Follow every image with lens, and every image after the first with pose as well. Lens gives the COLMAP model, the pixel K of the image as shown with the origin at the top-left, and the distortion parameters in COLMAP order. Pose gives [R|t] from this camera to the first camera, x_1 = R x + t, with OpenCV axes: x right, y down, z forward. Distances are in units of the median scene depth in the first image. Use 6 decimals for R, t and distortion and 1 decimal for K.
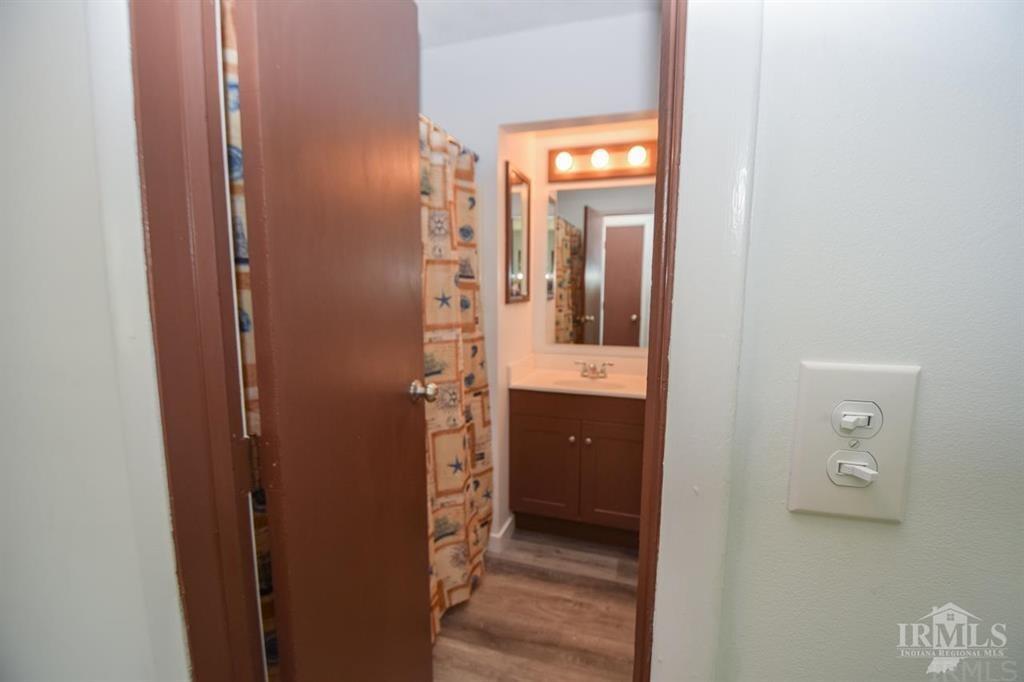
lens RADIAL K [[453.6, 0, 512.0], [0, 453.6, 341.0], [0, 0, 1]] dist [0.000799, -0.016677]
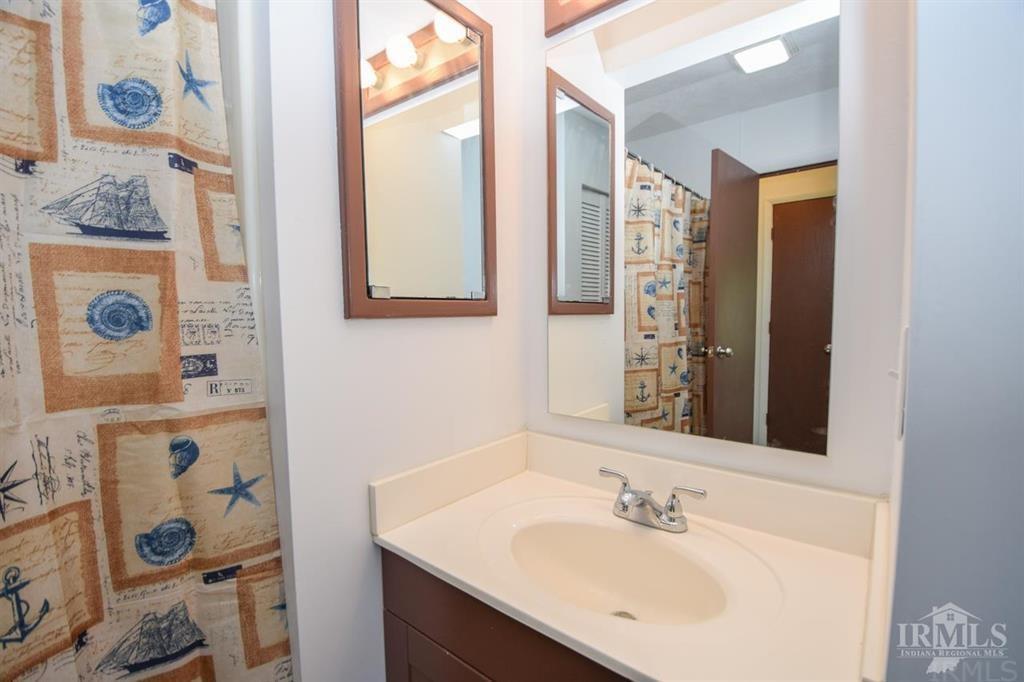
lens RADIAL K [[453.6, 0, 512.0], [0, 453.6, 341.0], [0, 0, 1]] dist [0.000799, -0.016677]
pose [[0.931855, 0.012773, -0.362605, 0.255647], [-0.031894, 0.998395, -0.046795, -0.053812], [0.361426, 0.055171, 0.930767, 0.748027]]
